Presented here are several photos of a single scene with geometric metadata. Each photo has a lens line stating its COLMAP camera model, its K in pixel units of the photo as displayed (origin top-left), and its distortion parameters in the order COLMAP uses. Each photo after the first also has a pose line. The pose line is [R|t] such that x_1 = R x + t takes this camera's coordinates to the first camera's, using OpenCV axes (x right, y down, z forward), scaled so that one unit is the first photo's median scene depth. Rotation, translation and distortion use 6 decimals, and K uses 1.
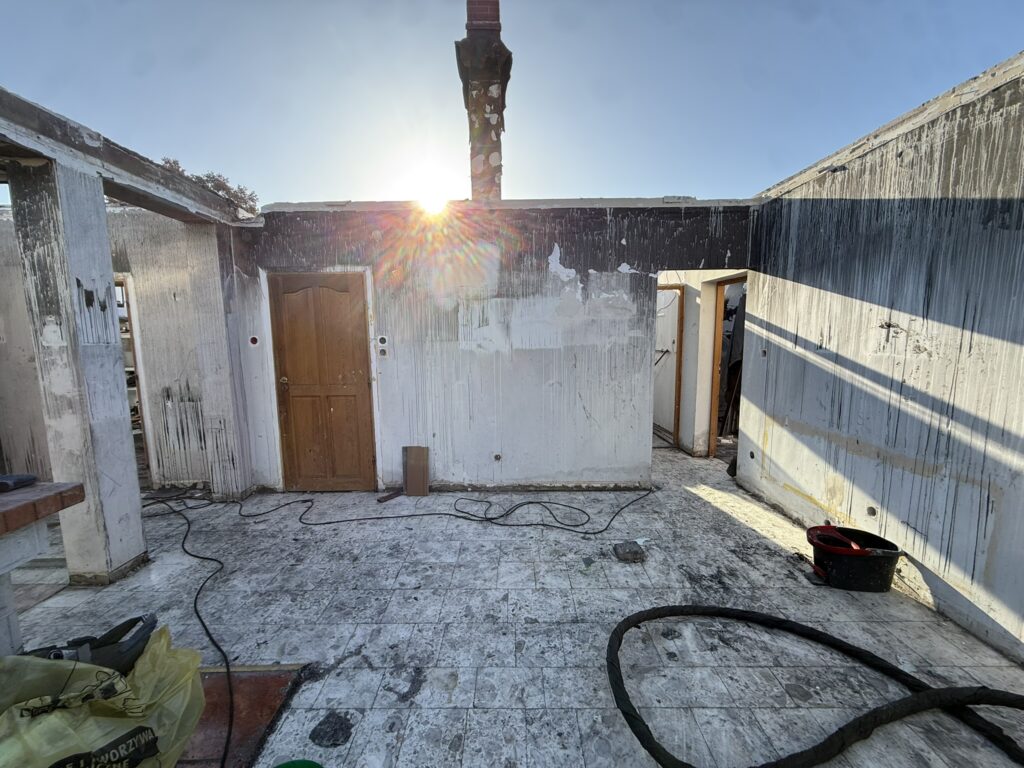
lens RADIAL K [[403.1, 0, 509.8], [0, 403.1, 383.5], [0, 0, 1]] dist [0.000180, 0.000011]
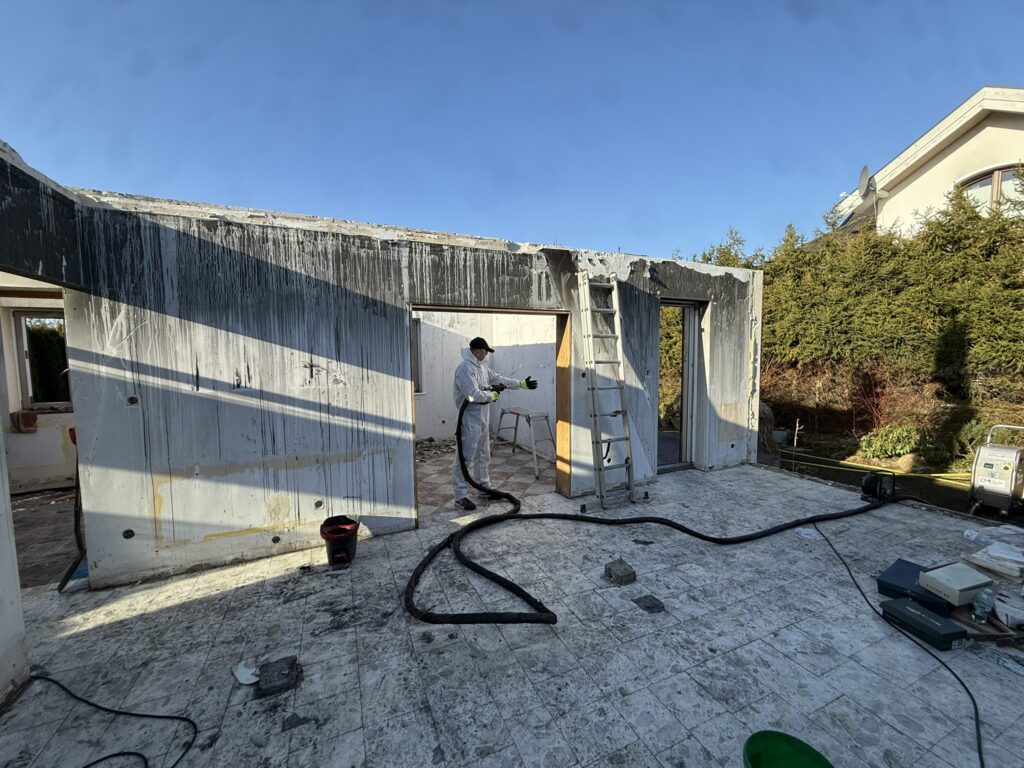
lens RADIAL K [[403.1, 0, 509.8], [0, 403.1, 383.5], [0, 0, 1]] dist [0.000180, 0.000011]
pose [[-0.398886, -0.052176, 0.915515, -0.517829], [0.127126, 0.985593, 0.111559, -0.134969], [-0.908146, 0.160885, -0.386506, 0.825891]]
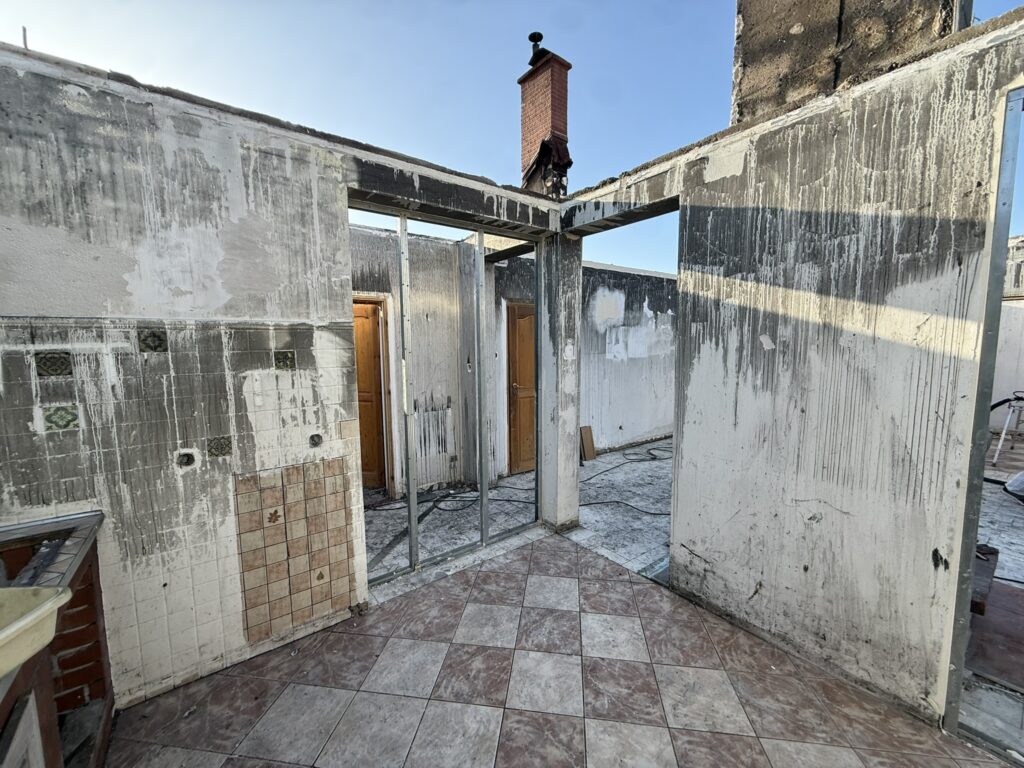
lens RADIAL K [[403.1, 0, 509.8], [0, 403.1, 383.5], [0, 0, 1]] dist [0.000180, 0.000011]
pose [[0.812952, -0.055761, 0.579655, -1.743158], [0.073970, 0.997230, -0.007811, -0.008882], [-0.577614, 0.049227, 0.814825, -0.044846]]
